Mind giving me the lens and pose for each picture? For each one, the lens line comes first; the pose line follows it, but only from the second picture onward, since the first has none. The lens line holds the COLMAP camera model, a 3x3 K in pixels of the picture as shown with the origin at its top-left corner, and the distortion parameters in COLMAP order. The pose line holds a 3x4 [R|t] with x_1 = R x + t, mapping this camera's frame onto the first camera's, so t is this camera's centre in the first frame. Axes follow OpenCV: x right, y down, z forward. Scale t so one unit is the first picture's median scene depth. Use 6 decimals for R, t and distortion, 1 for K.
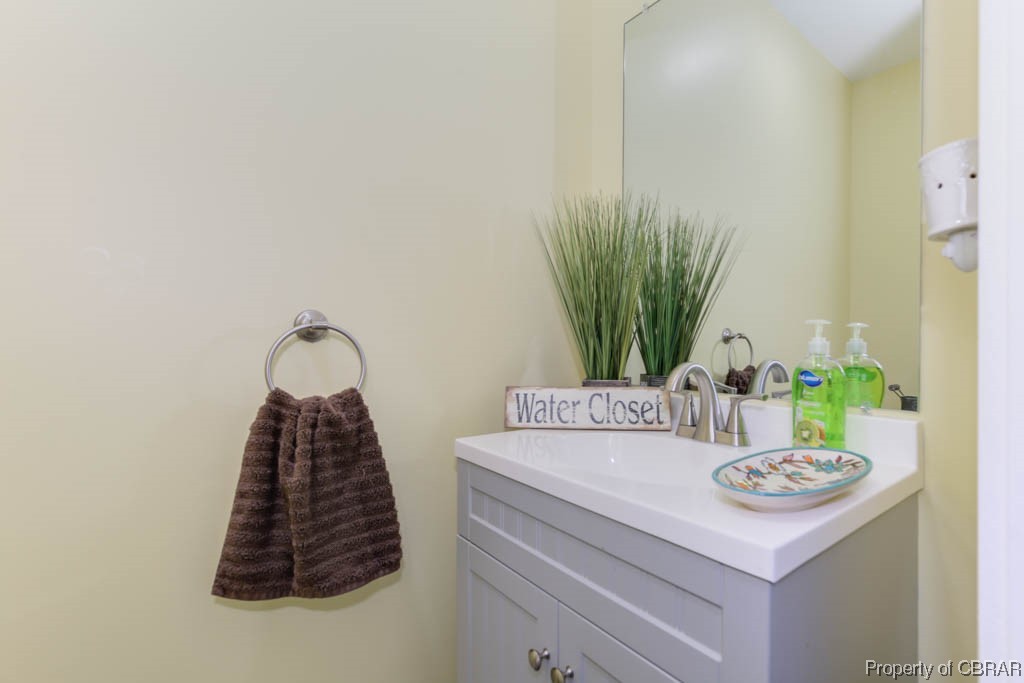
lens RADIAL K [[474.1, 0, 510.2], [0, 474.1, 348.1], [0, 0, 1]] dist [-0.000533, 0.000016]
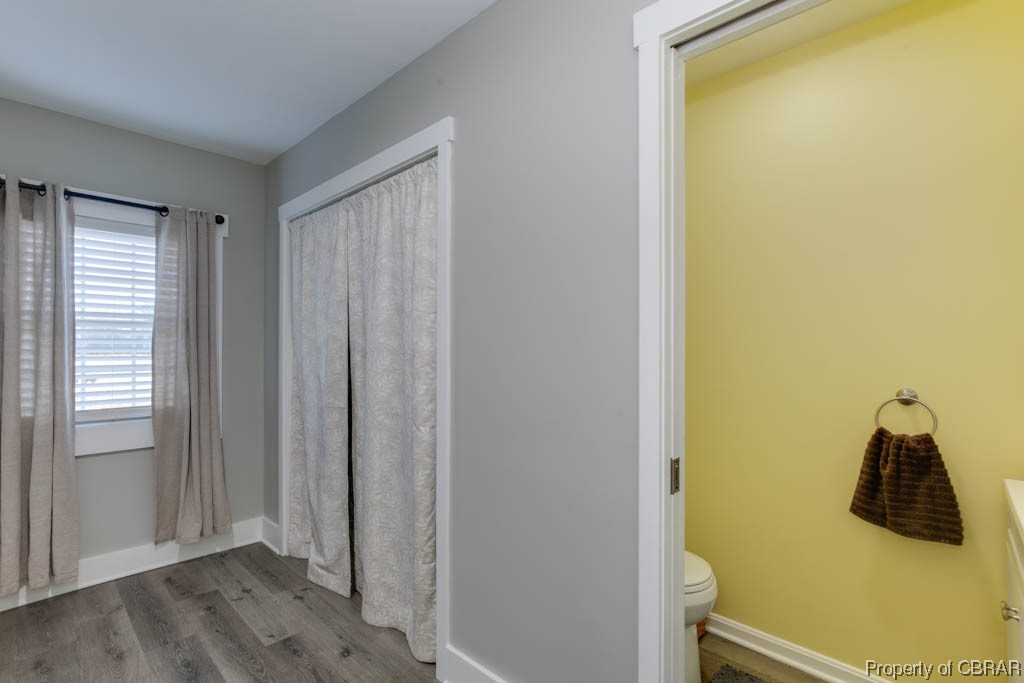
lens RADIAL K [[474.1, 0, 514.2], [0, 474.1, 346.0], [0, 0, 1]] dist [-0.000533, 0.000016]
pose [[0.170448, 0.001972, -0.985365, 1.300663], [-0.005372, 0.999985, 0.001072, -0.268066], [0.985352, 0.005110, 0.170456, -0.963467]]
